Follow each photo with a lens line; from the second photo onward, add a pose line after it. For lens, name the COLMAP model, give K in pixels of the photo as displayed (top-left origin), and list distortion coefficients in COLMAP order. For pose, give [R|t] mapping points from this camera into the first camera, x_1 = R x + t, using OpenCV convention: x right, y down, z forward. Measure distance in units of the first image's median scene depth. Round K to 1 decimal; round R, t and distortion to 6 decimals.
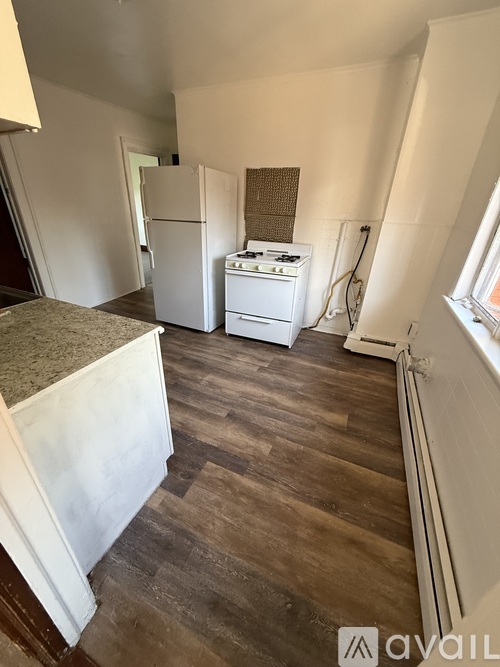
lens RADIAL K [[266.8, 0, 247.3], [0, 266.8, 333.6], [0, 0, 1]] dist [0.002364, 0.000027]
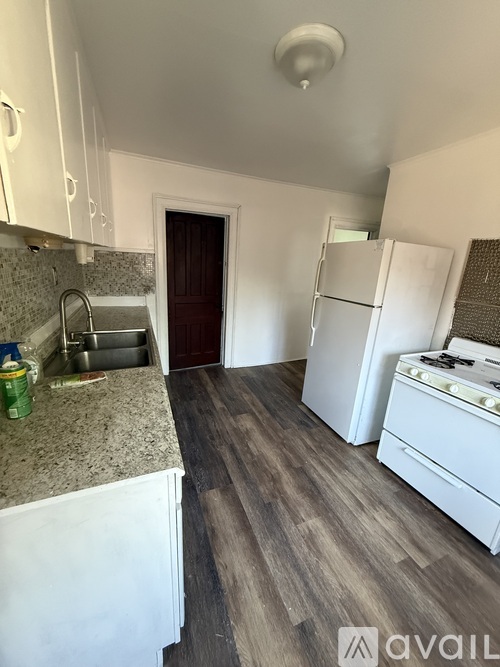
lens RADIAL K [[266.8, 0, 250.3], [0, 266.8, 333.4], [0, 0, 1]] dist [0.002364, 0.000027]
pose [[0.731601, 0.188847, -0.655054, 0.078825], [-0.328292, 0.939711, -0.095743, -0.148304], [0.597481, 0.285095, 0.749491, 0.226739]]
